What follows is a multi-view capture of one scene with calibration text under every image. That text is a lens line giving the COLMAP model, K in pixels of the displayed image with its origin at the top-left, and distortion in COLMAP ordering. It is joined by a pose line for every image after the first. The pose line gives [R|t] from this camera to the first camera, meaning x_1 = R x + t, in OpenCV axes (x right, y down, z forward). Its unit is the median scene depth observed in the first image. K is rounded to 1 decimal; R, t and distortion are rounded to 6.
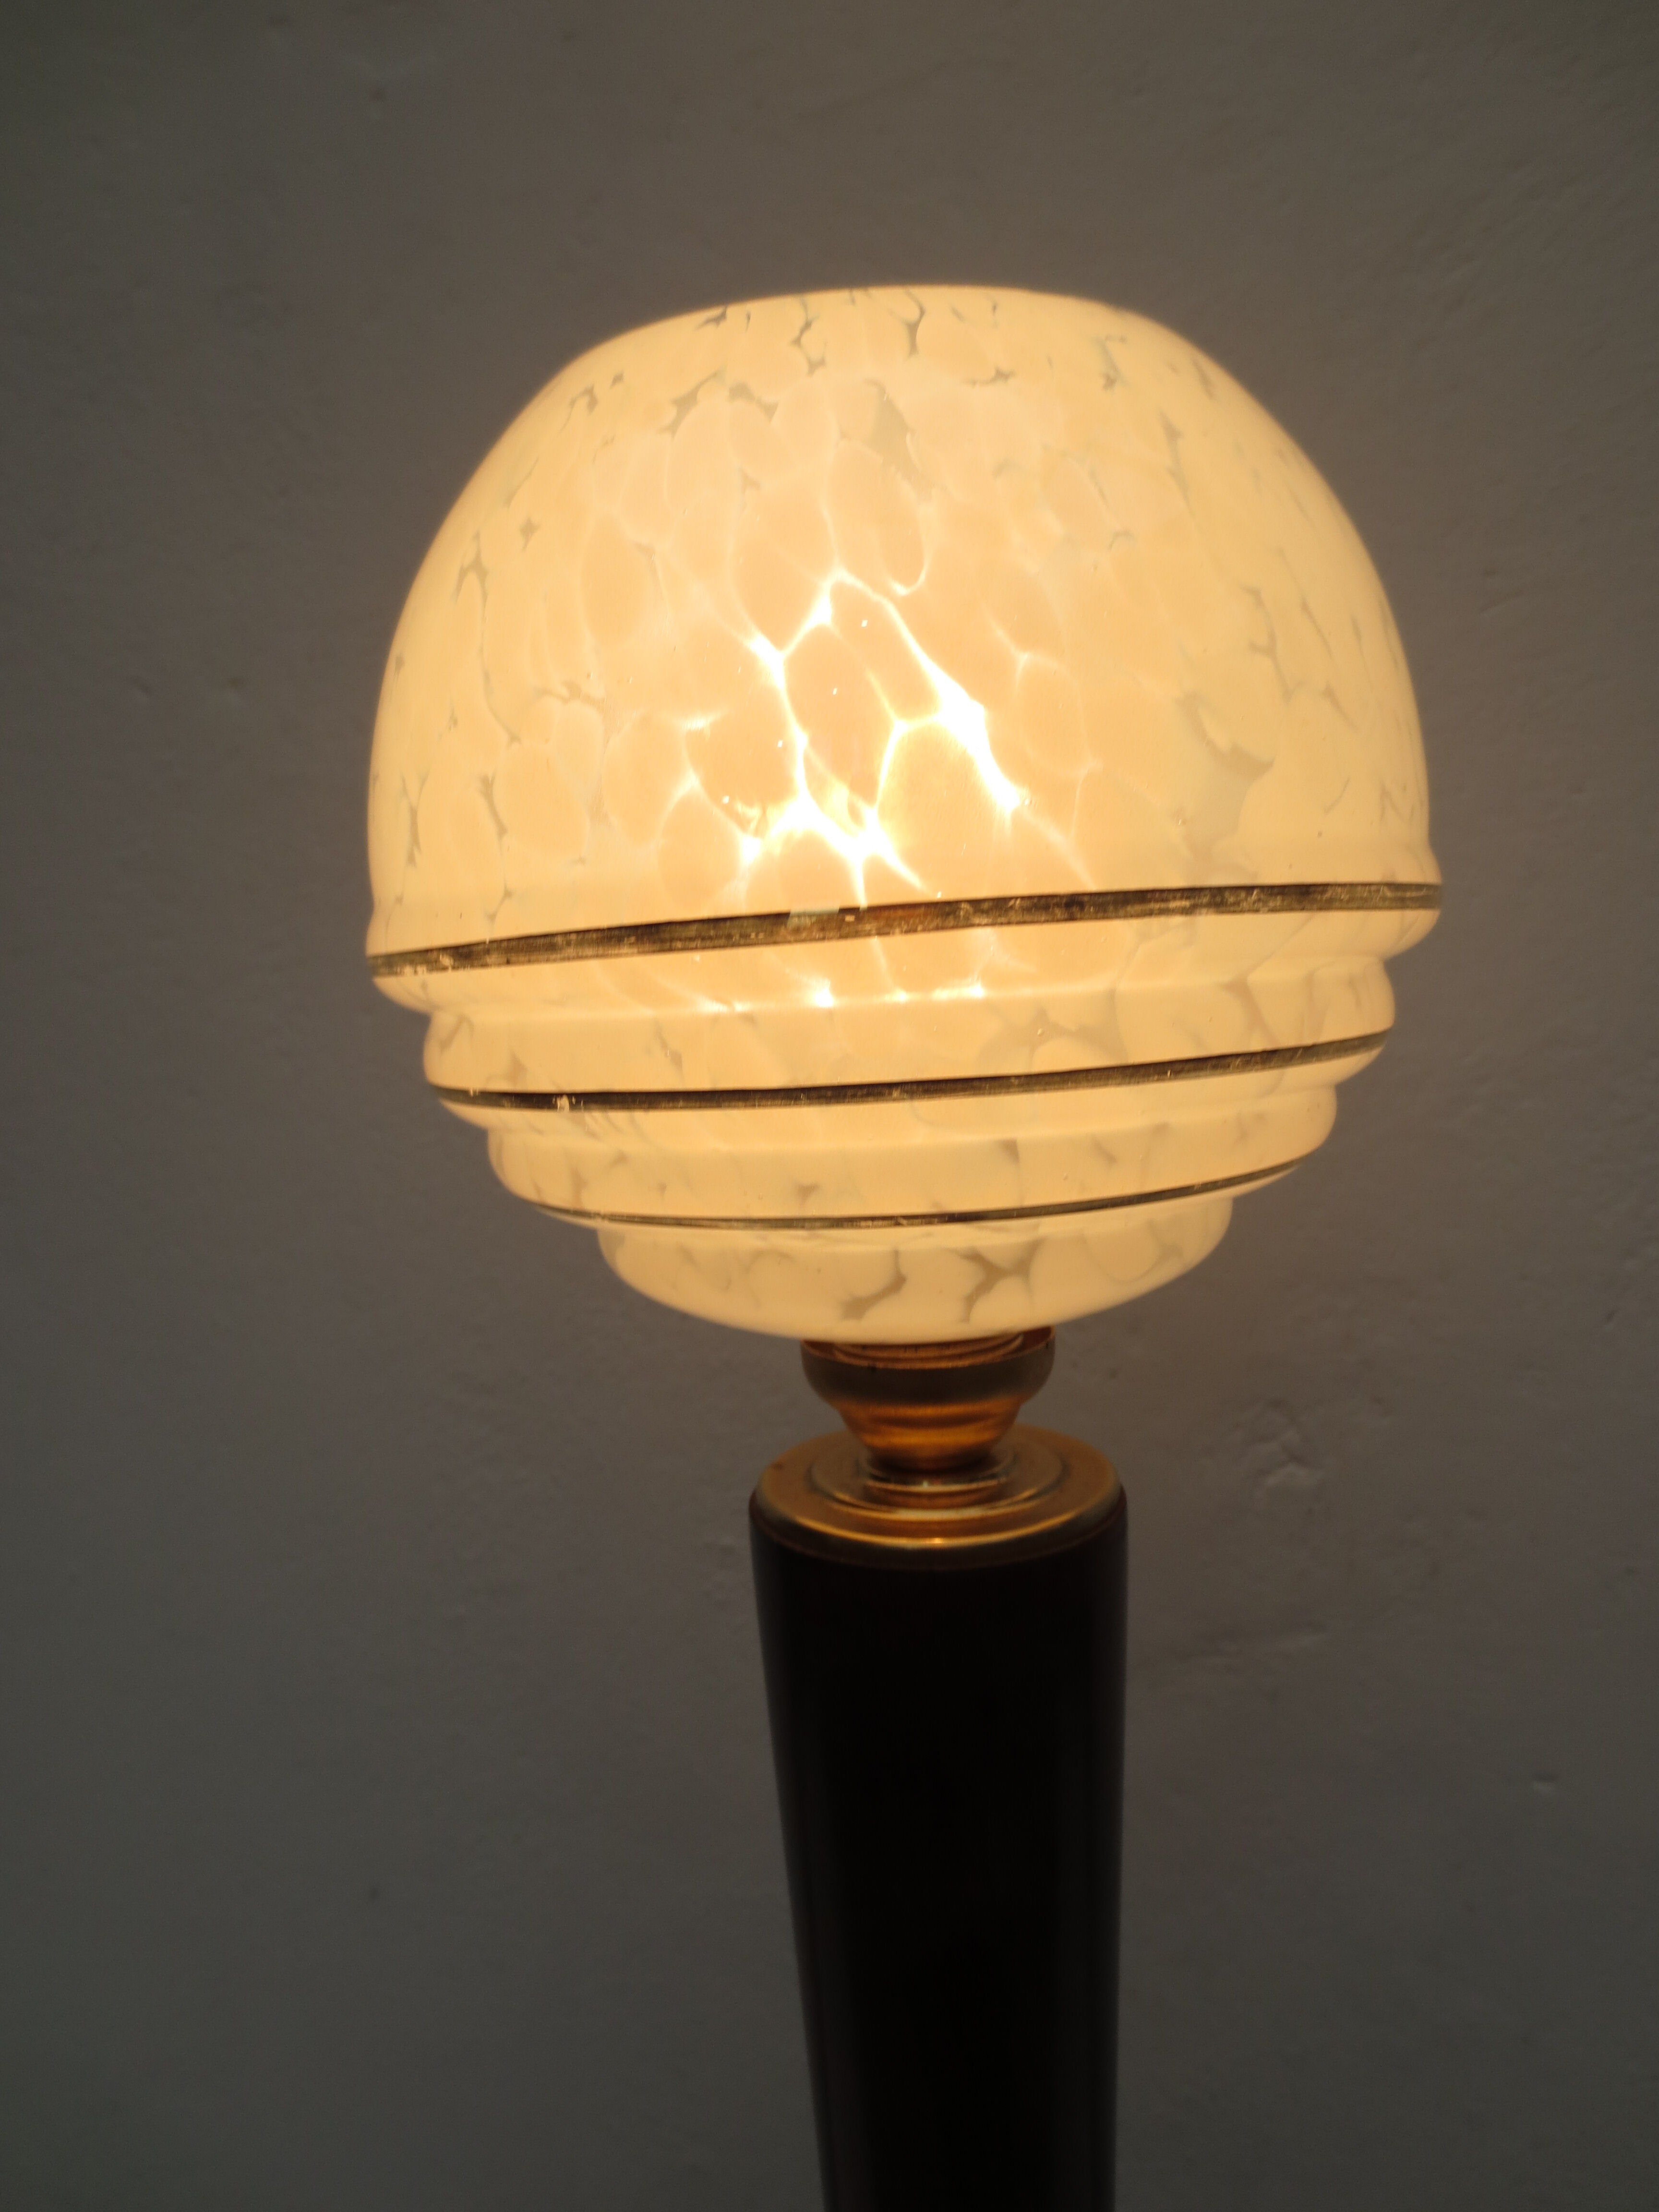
lens RADIAL K [[1550.8, 0, 839.1], [0, 1550.8, 1113.7], [0, 0, 1]] dist [-0.034032, 0.017392]
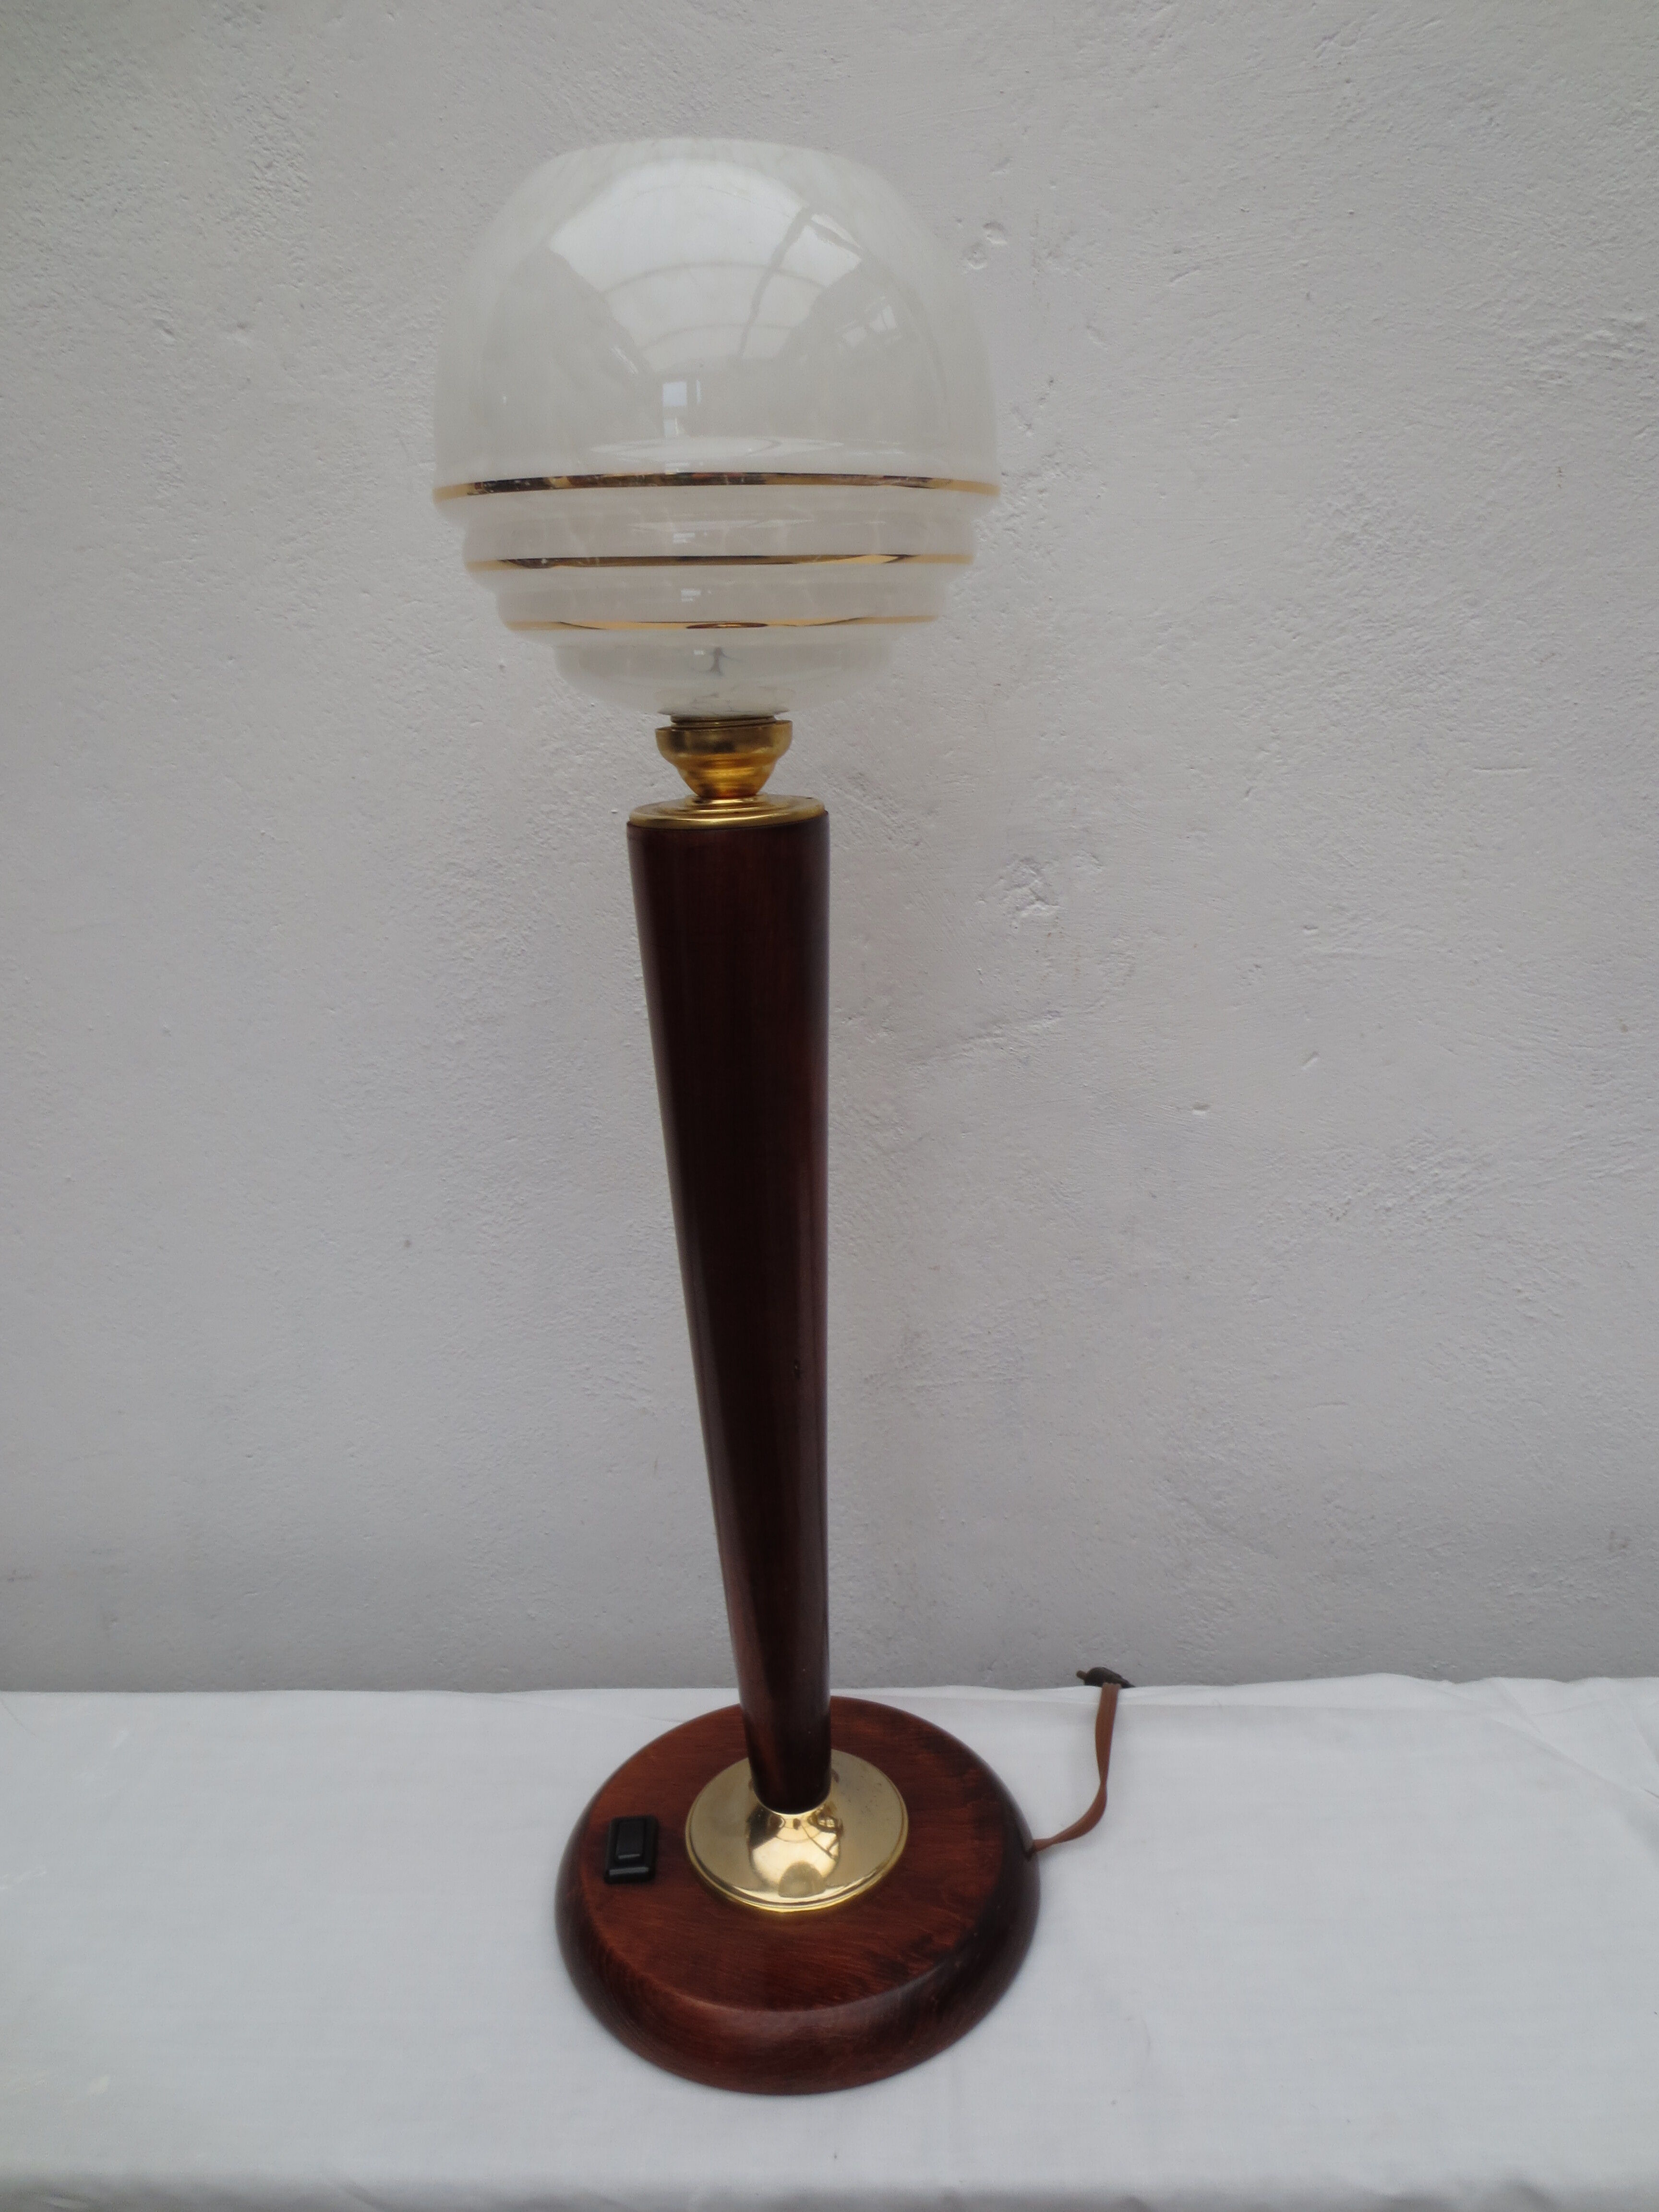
lens RADIAL K [[1550.8, 0, 833.3], [0, 1550.8, 1107.6], [0, 0, 1]] dist [-0.034032, 0.017392]
pose [[0.994662, -0.038096, 0.095900, -0.053101], [0.017909, 0.978984, 0.203149, 0.122852], [-0.101623, -0.200347, 0.974440, -0.489515]]
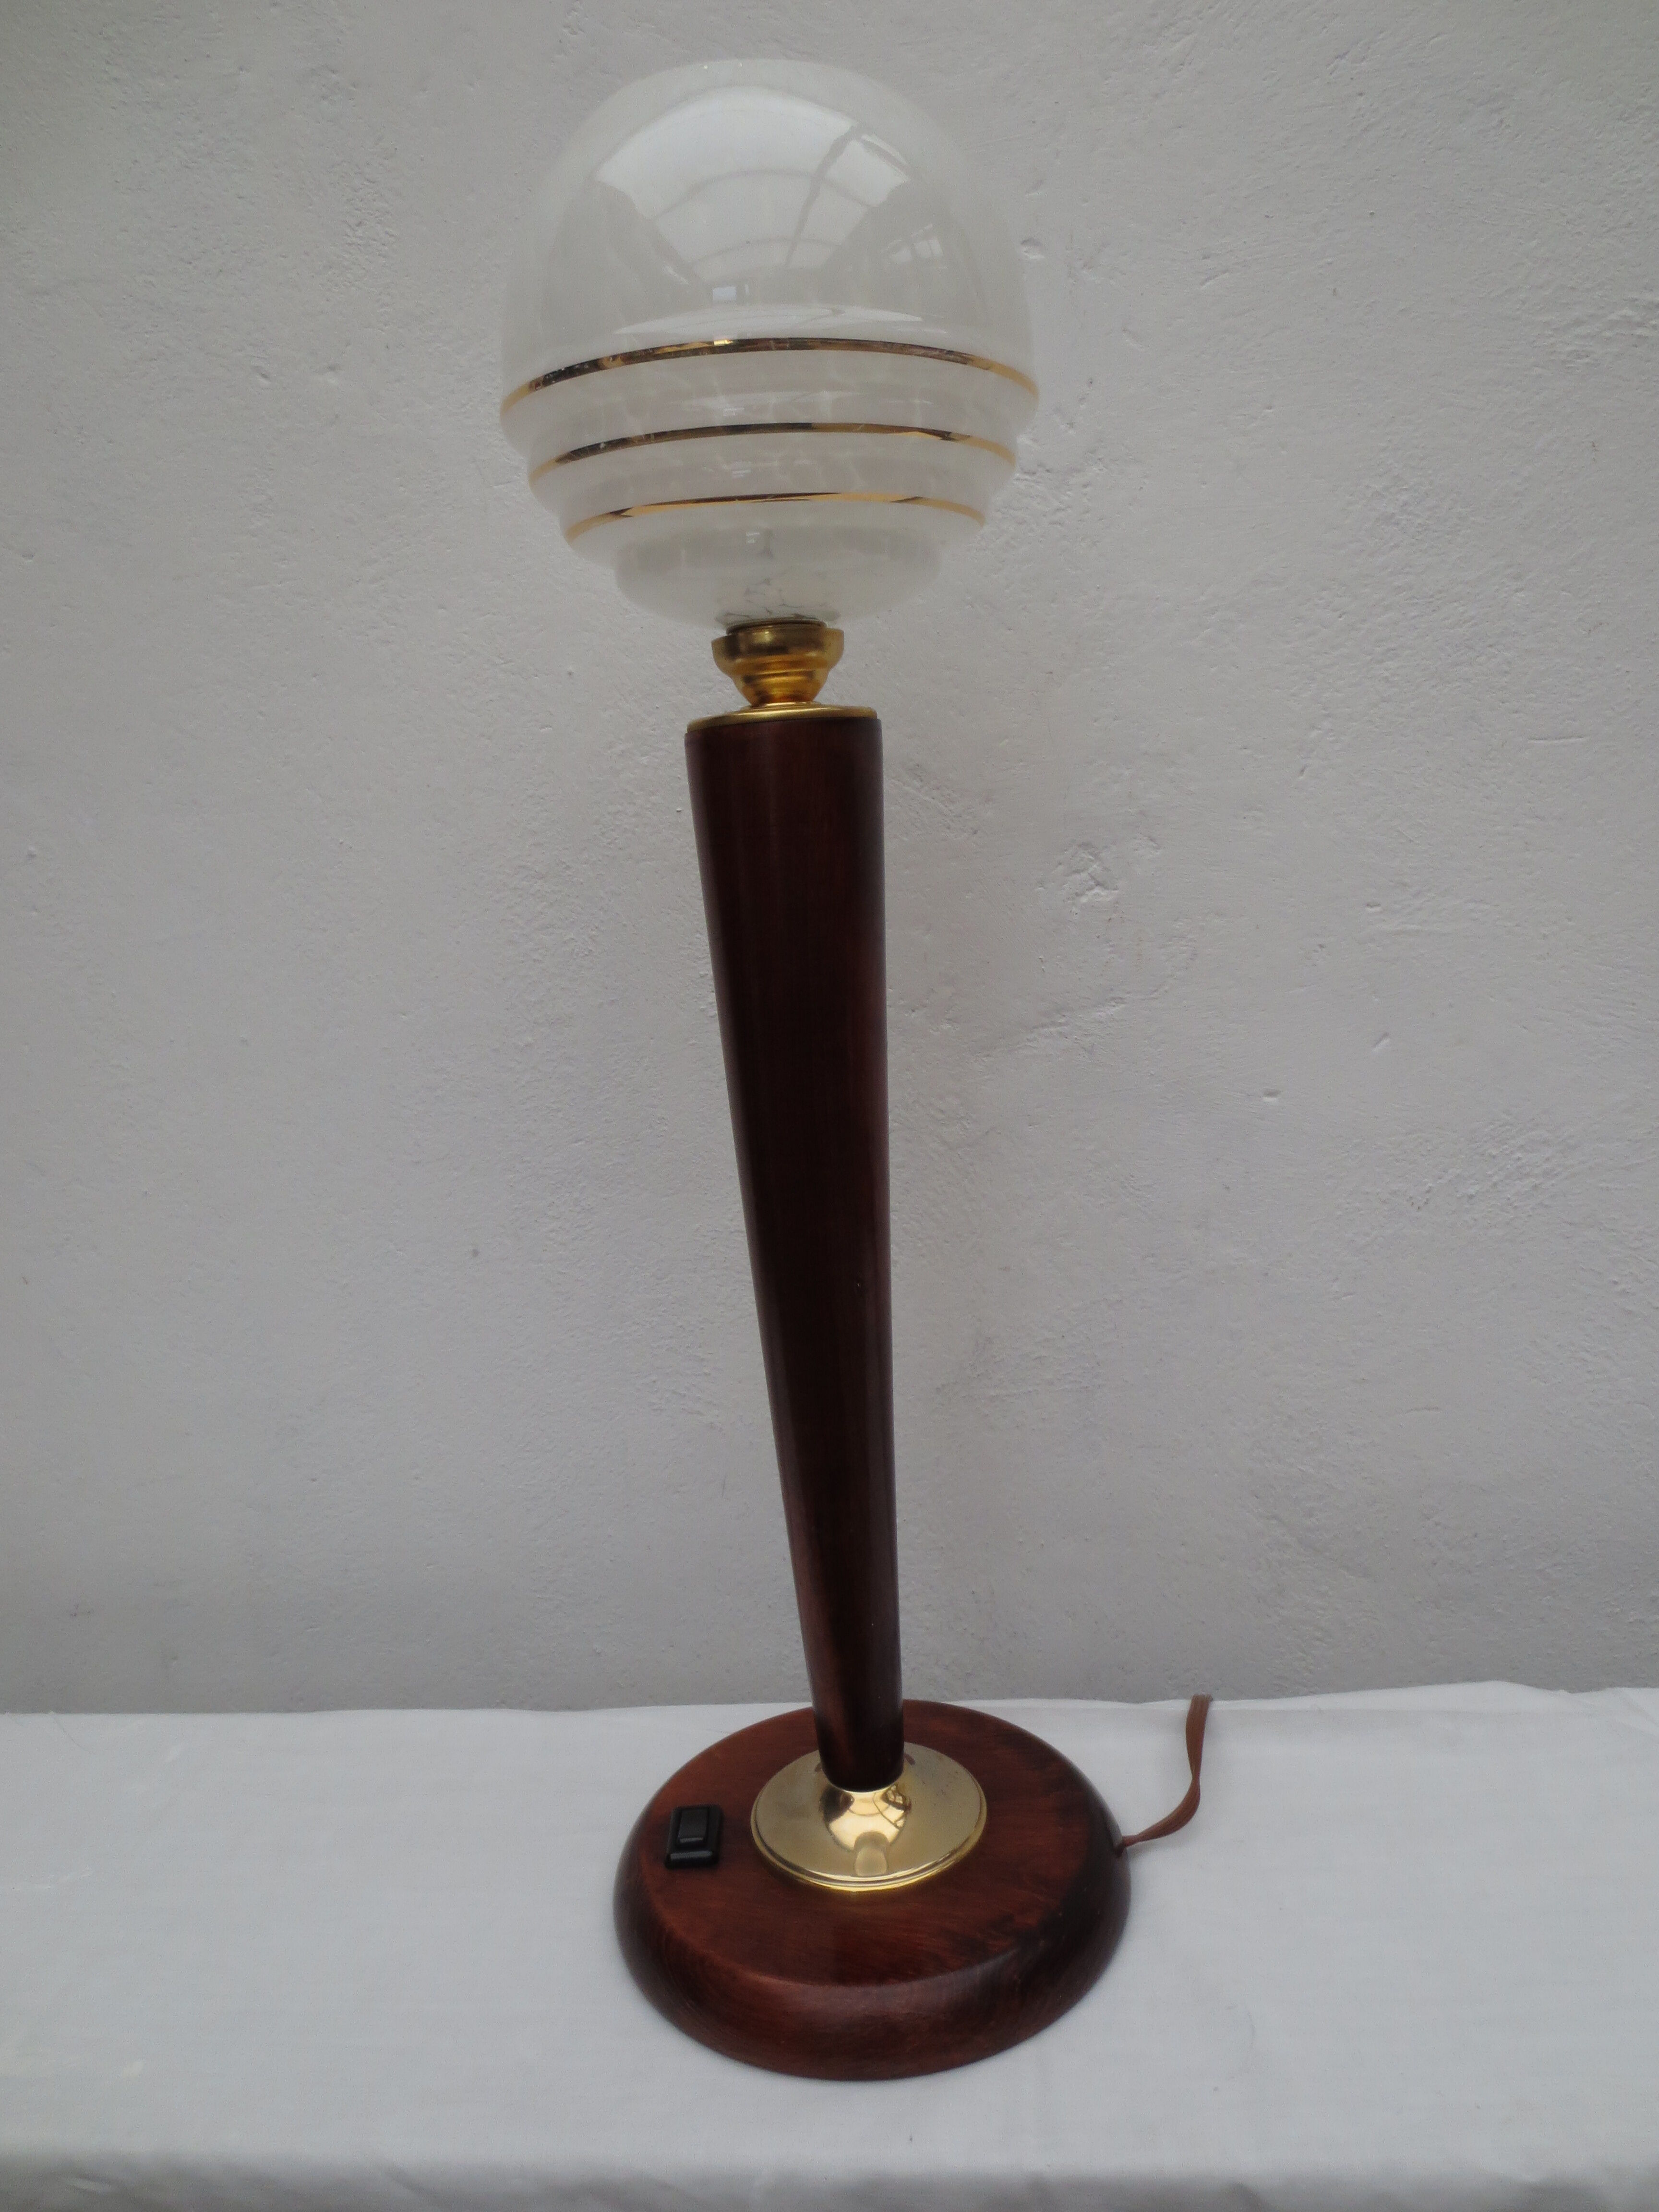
lens RADIAL K [[1550.8, 0, 834.1], [0, 1550.8, 1110.2], [0, 0, 1]] dist [-0.034032, 0.017392]
pose [[0.997713, -0.045846, 0.049670, -0.044763], [0.041552, 0.995575, 0.084288, 0.324766], [-0.053315, -0.082031, 0.995203, -0.515618]]
